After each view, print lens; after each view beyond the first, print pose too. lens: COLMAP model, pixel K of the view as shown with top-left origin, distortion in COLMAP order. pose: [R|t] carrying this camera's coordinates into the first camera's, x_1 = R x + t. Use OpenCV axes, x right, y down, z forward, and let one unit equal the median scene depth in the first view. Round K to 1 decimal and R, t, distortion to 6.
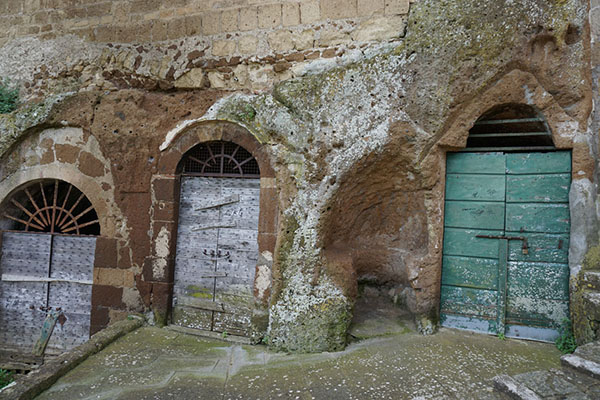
lens RADIAL K [[411.7, 0, 300.0], [0, 411.7, 200.0], [0, 0, 1]] dist [-0.043266, 0.032134]
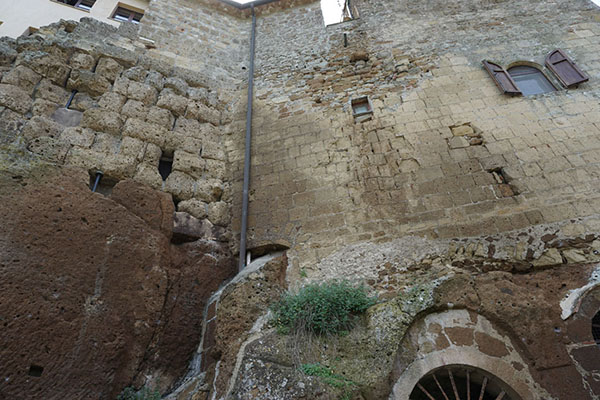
lens RADIAL K [[411.7, 0, 300.0], [0, 411.7, 200.0], [0, 0, 1]] dist [-0.043266, 0.032134]
pose [[0.988525, -0.036976, 0.146464, -1.074264], [0.119749, 0.782846, -0.610584, 0.174220], [-0.092082, 0.621116, 0.778290, 0.097941]]
